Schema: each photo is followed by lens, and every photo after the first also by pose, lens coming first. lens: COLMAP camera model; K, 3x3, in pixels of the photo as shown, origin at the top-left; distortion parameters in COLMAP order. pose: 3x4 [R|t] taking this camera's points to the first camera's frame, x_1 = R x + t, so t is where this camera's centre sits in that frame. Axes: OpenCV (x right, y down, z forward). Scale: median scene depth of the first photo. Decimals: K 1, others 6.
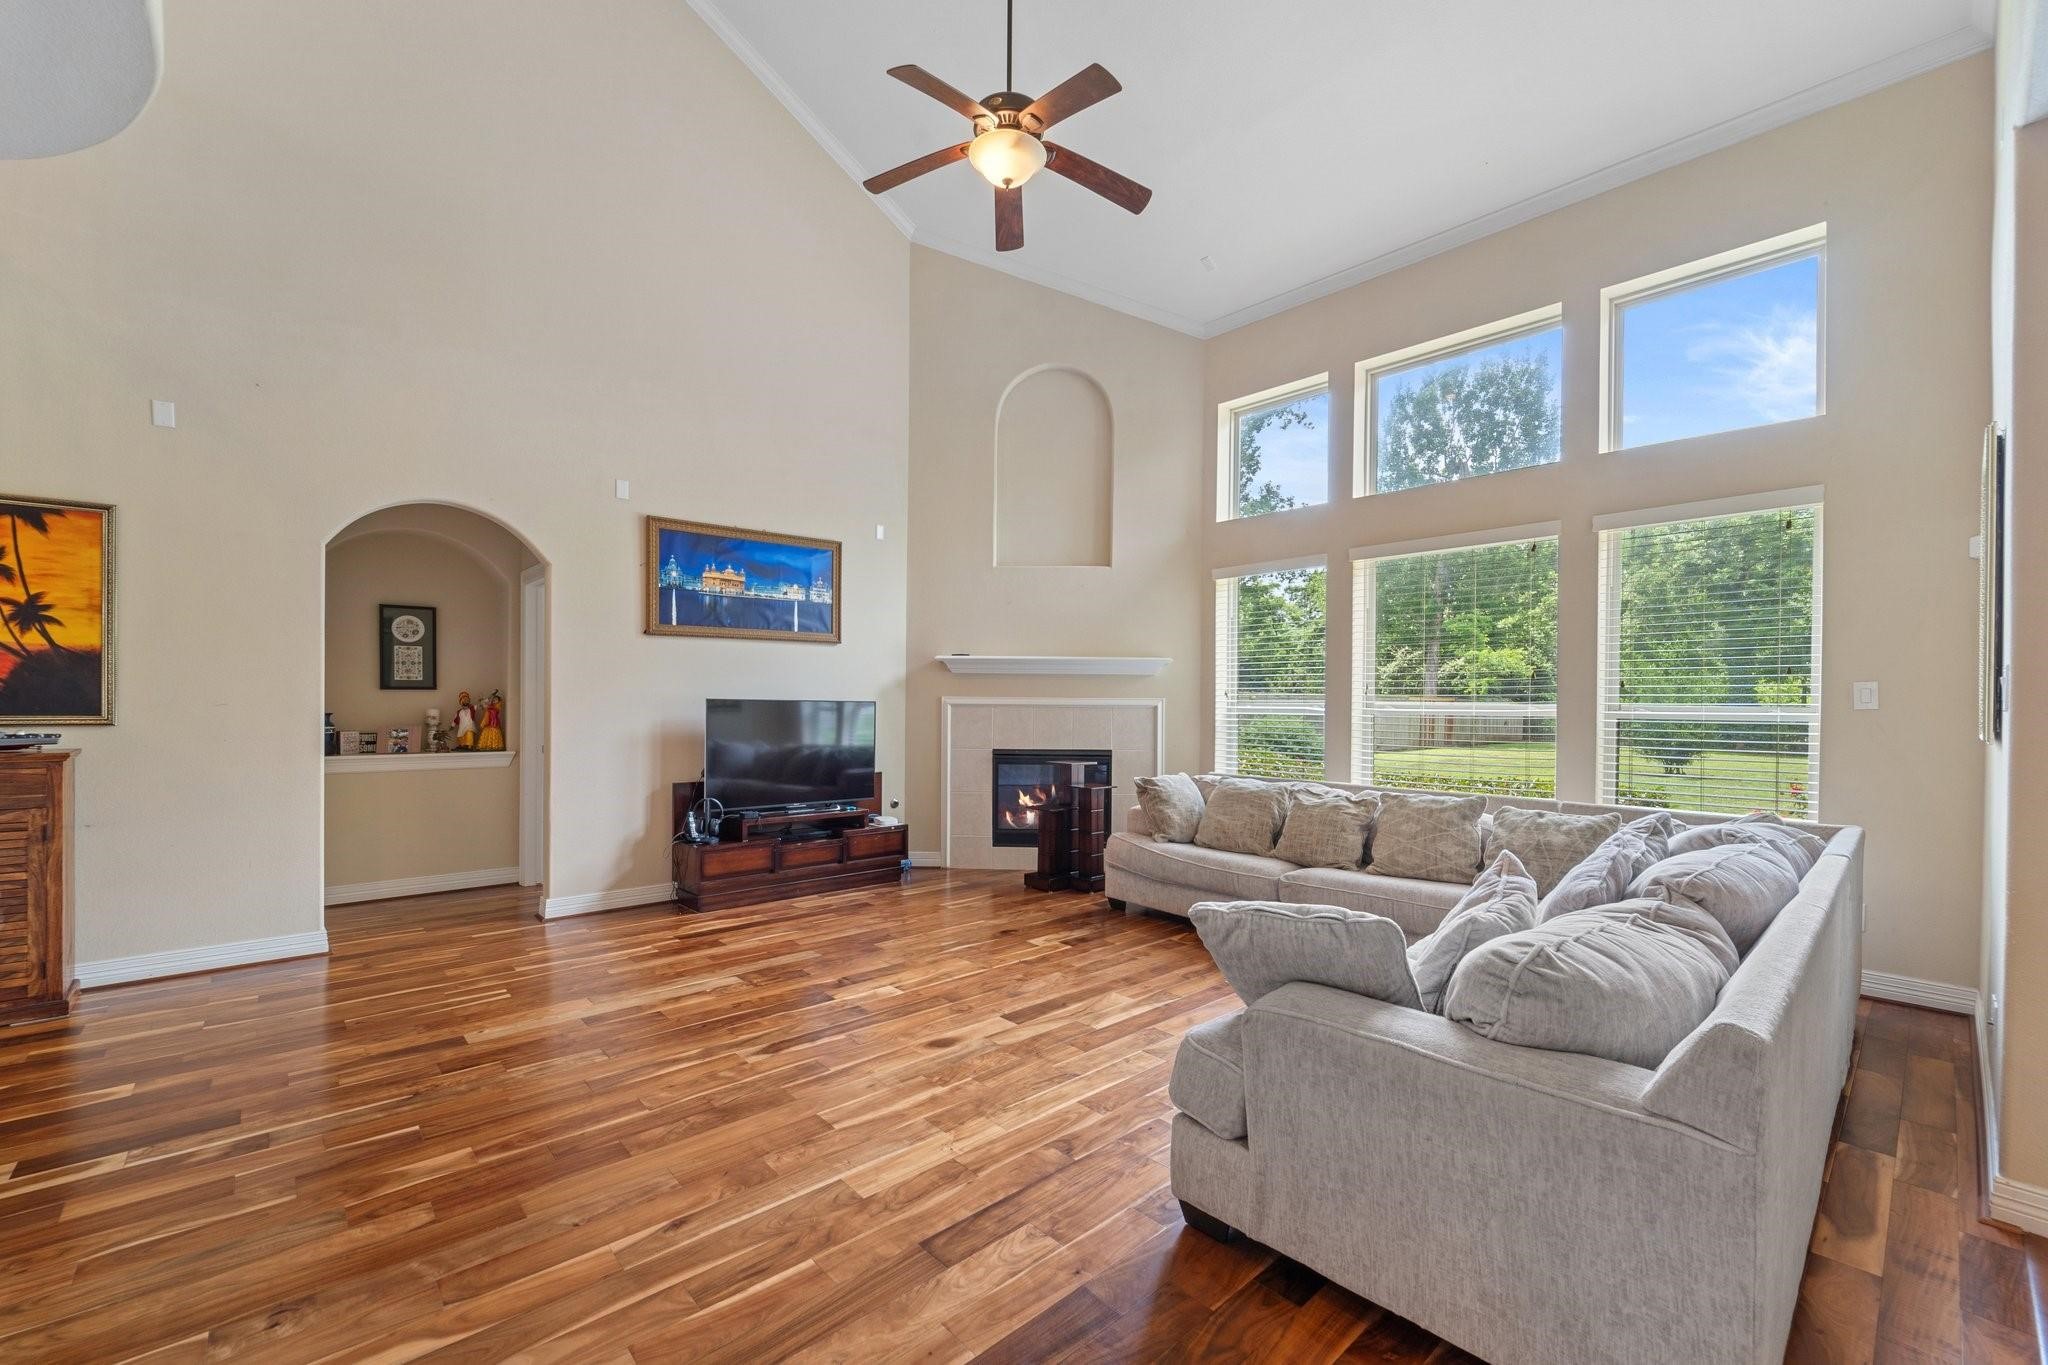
lens RADIAL K [[838.6, 0, 1034.4], [0, 838.6, 706.9], [0, 0, 1]] dist [-0.000681, 0.000137]
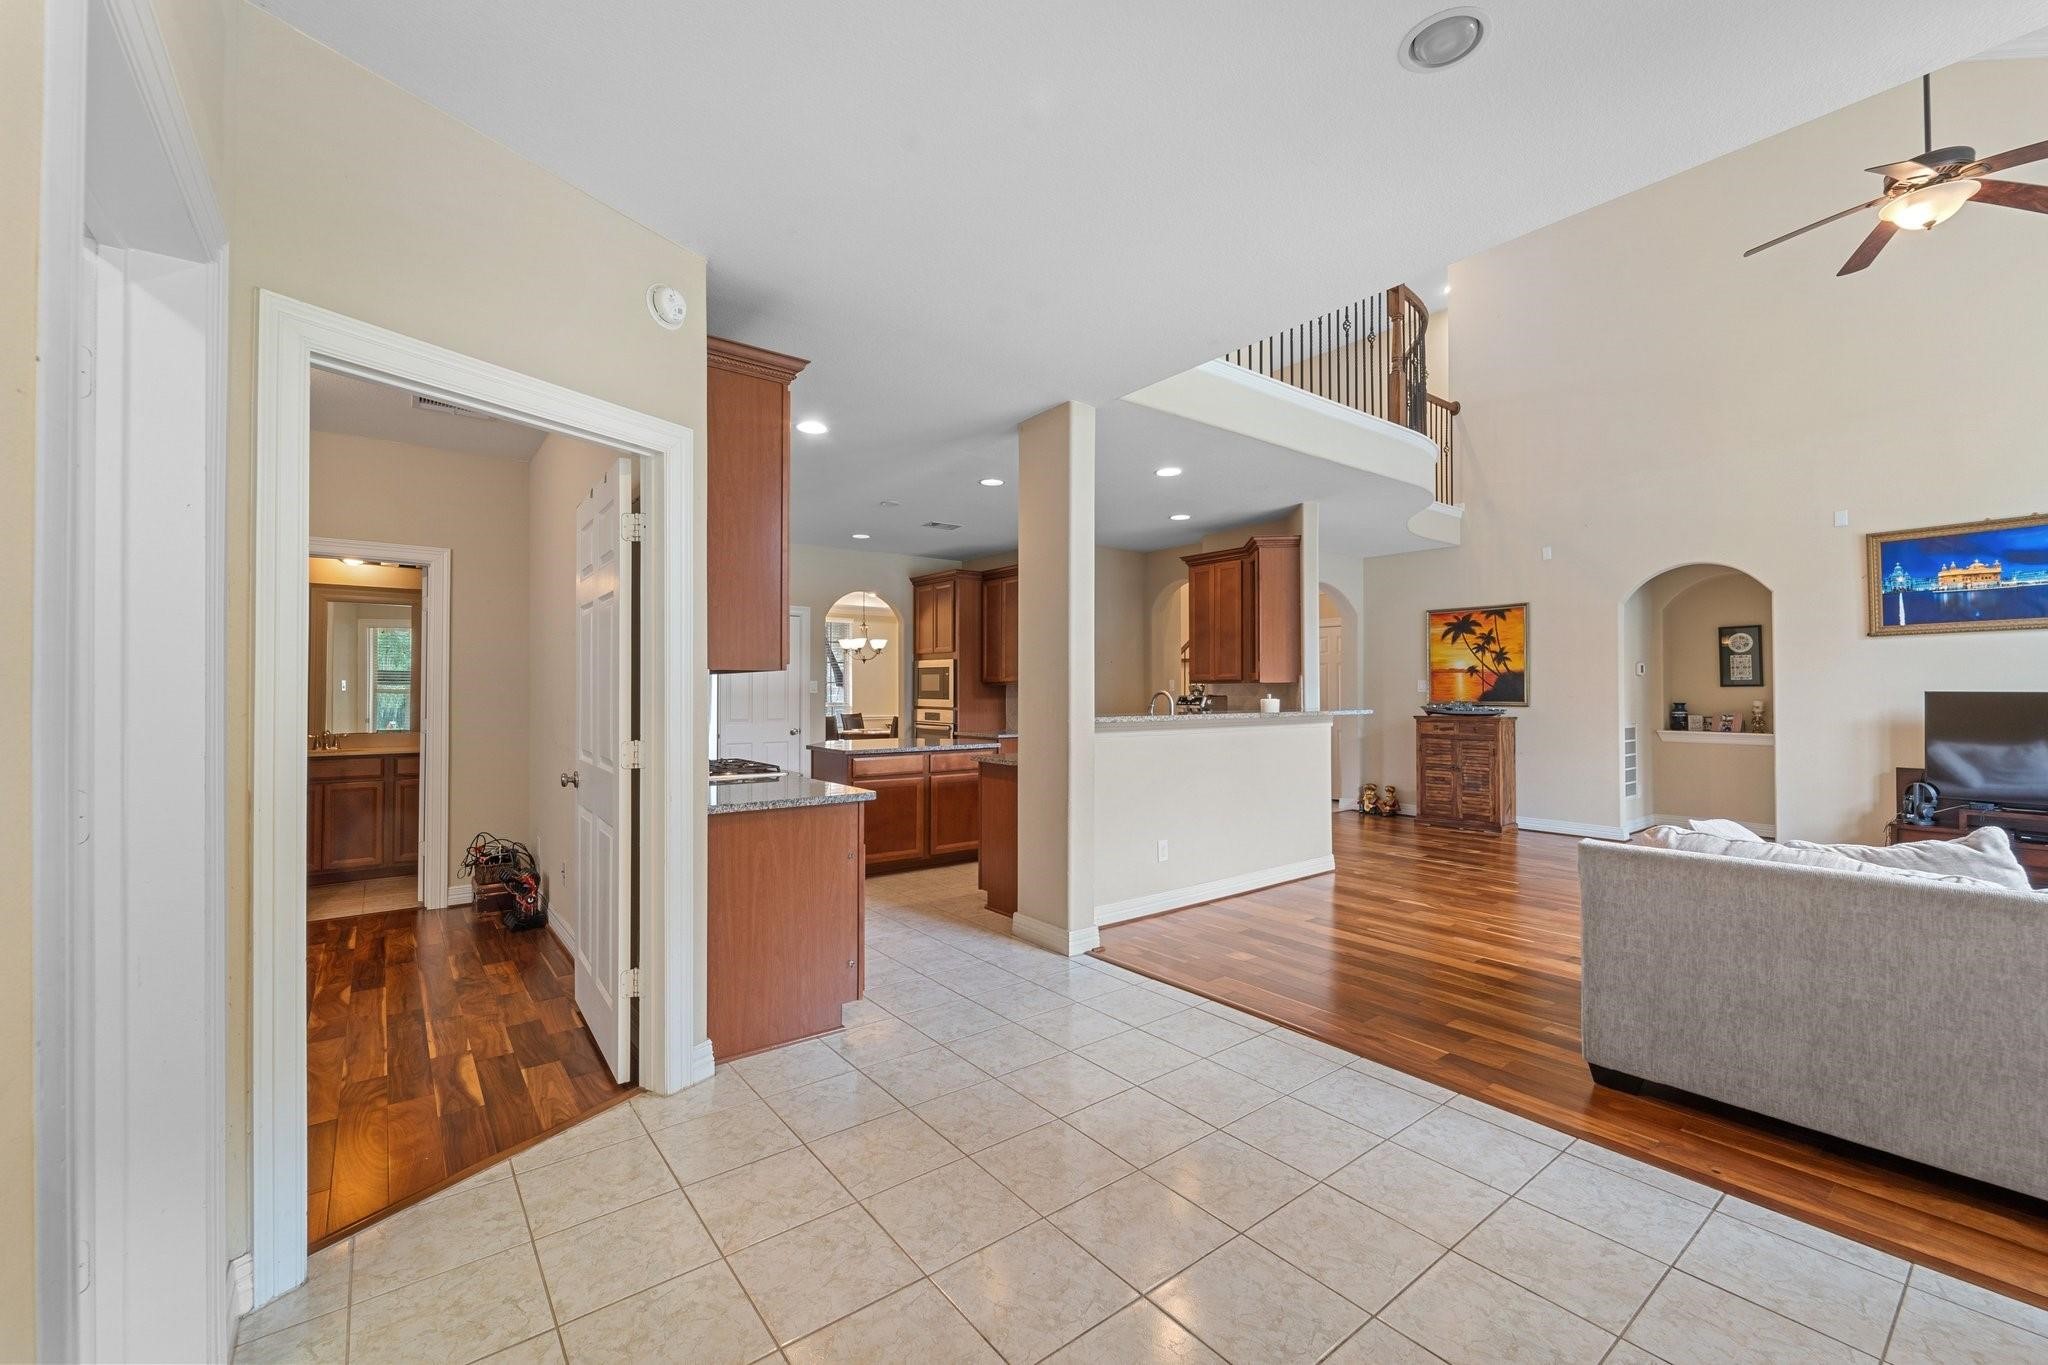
lens RADIAL K [[838.6, 0, 1026.0], [0, 838.6, 684.0], [0, 0, 1]] dist [-0.000681, 0.000137]
pose [[-0.077539, -0.017686, -0.996832, 0.776551], [-0.007103, 0.999827, -0.017187, 0.007491], [0.996964, 0.005748, -0.077652, -0.068529]]
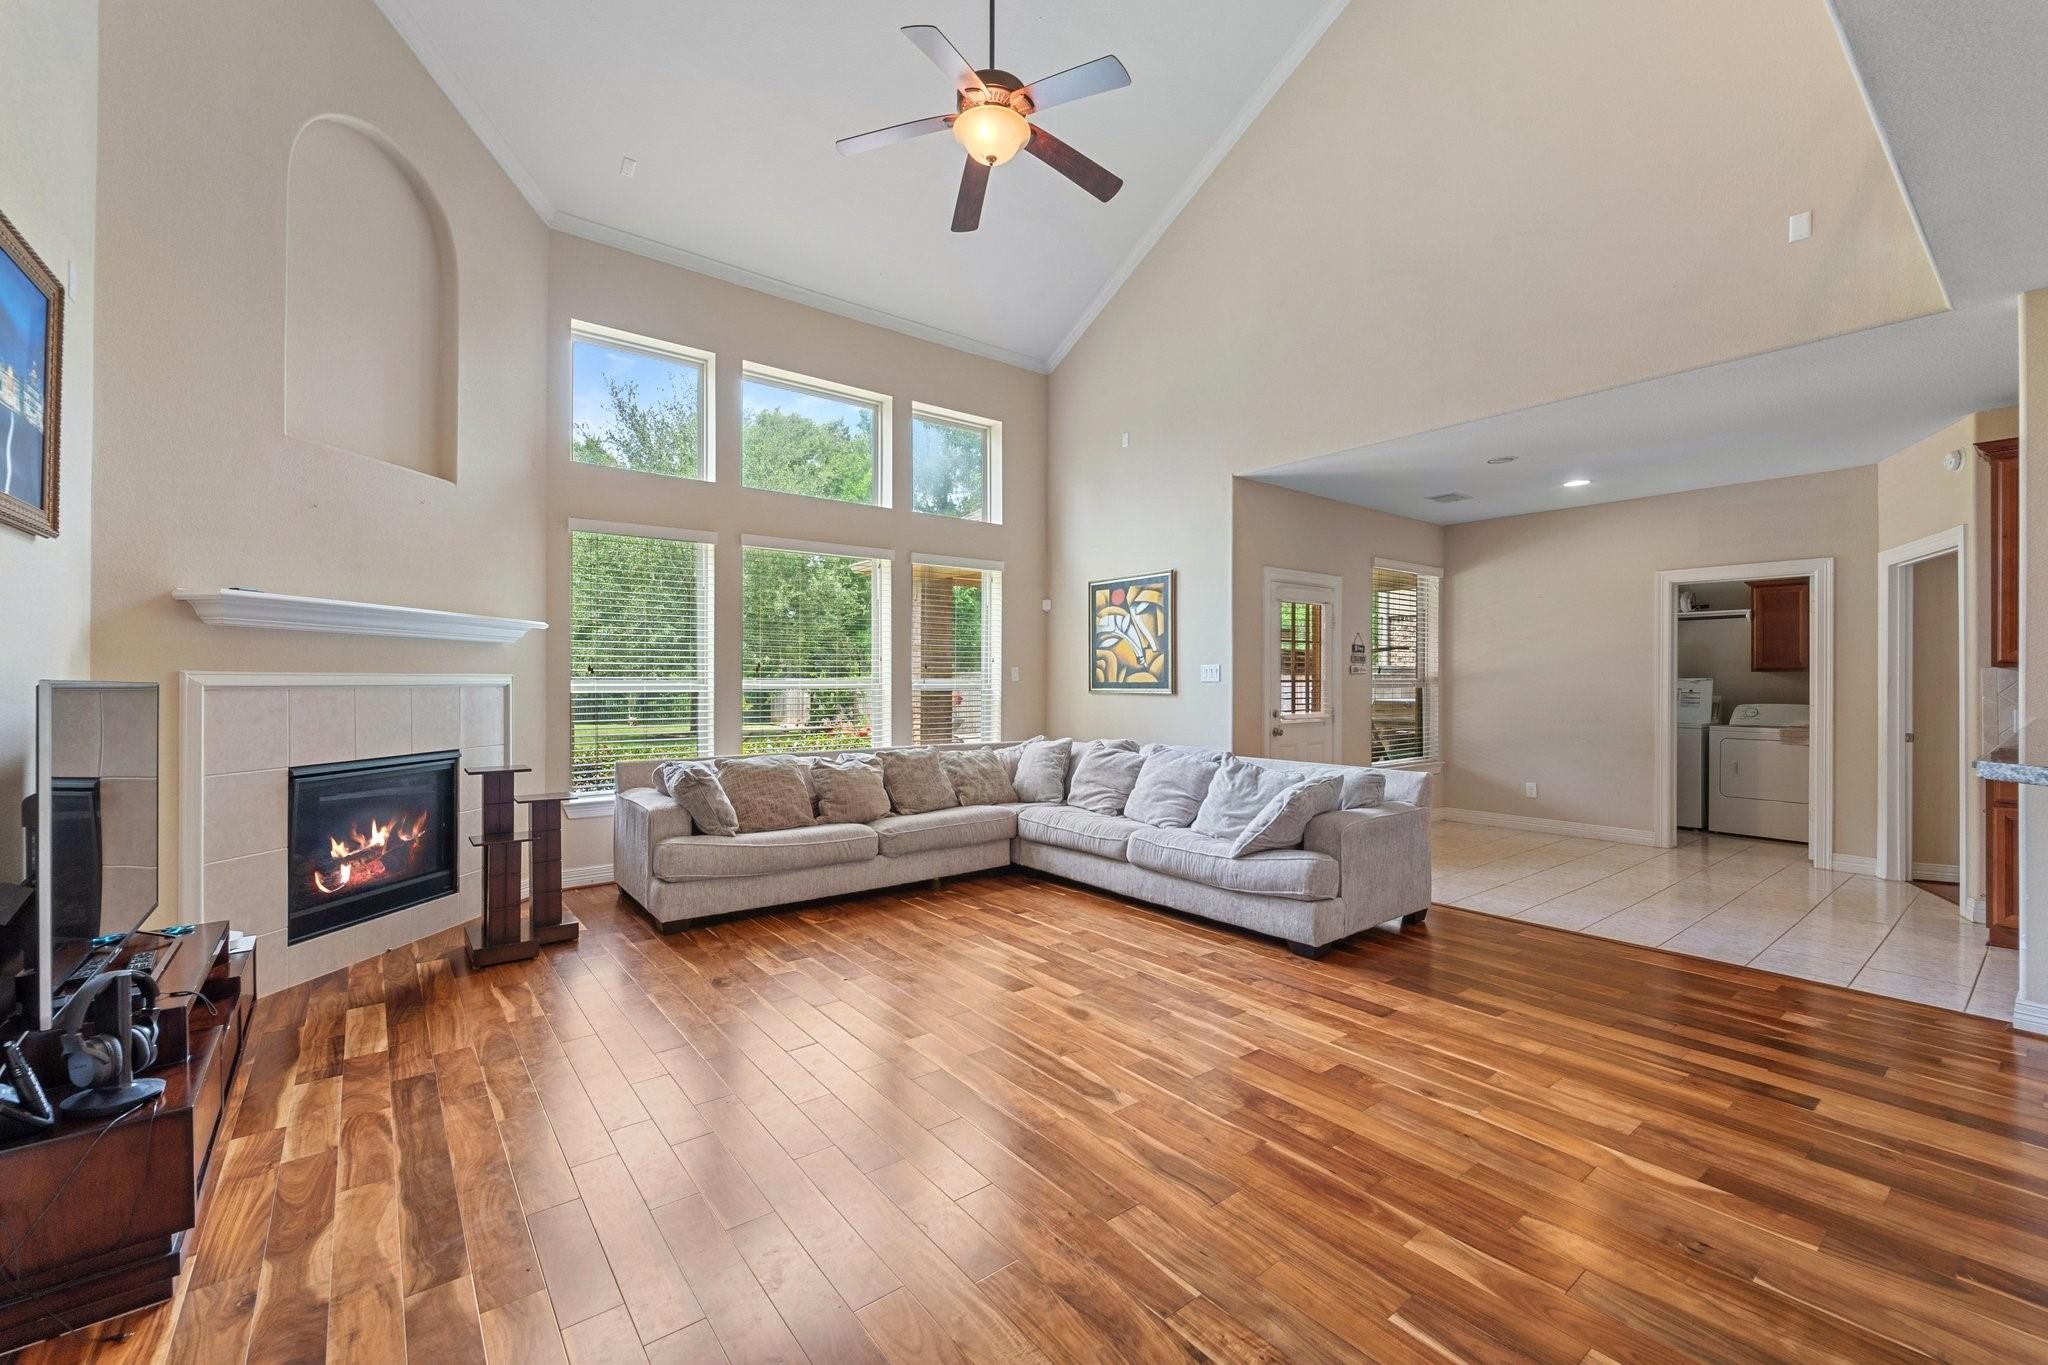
lens RADIAL K [[838.6, 0, 1018.9], [0, 838.6, 680.7], [0, 0, 1]] dist [-0.000681, 0.000137]
pose [[0.083767, -0.006018, 0.996467, -0.683507], [0.005912, 0.999967, 0.005542, -0.007736], [-0.996468, 0.005427, 0.083800, 0.592210]]
